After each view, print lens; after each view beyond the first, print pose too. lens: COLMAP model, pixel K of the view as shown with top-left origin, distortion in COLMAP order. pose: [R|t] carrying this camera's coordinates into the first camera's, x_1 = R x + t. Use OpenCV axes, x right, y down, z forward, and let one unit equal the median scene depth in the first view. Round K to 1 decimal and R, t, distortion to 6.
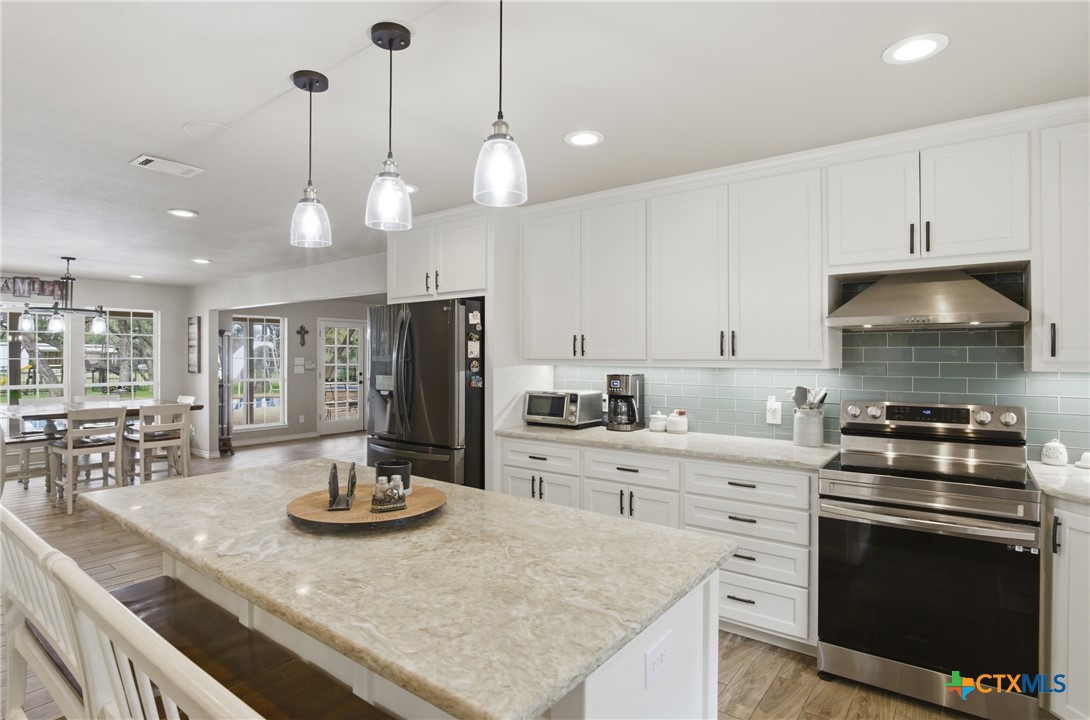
lens RADIAL K [[571.9, 0, 542.1], [0, 571.9, 357.5], [0, 0, 1]] dist [-0.017112, 0.000967]
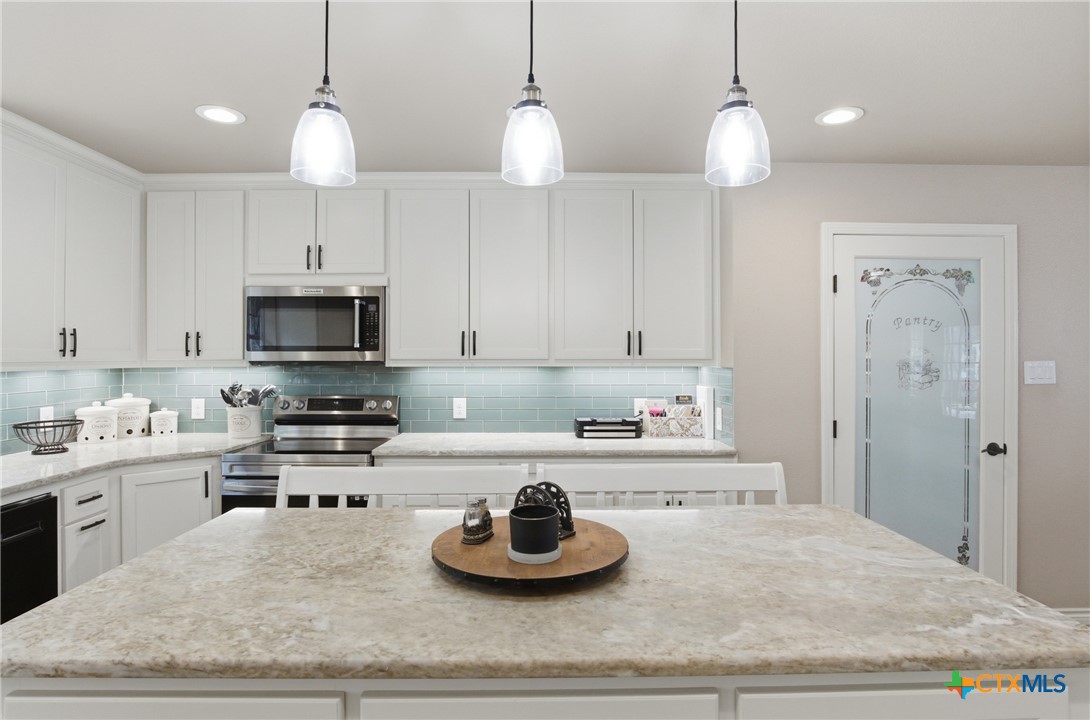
lens RADIAL K [[571.9, 0, 542.1], [0, 571.9, 357.5], [0, 0, 1]] dist [-0.017112, 0.000967]
pose [[-0.793530, -0.002028, -0.608528, 0.199480], [-0.003004, 0.999995, 0.000583, -0.005933], [0.608524, 0.002291, -0.793532, 1.977182]]
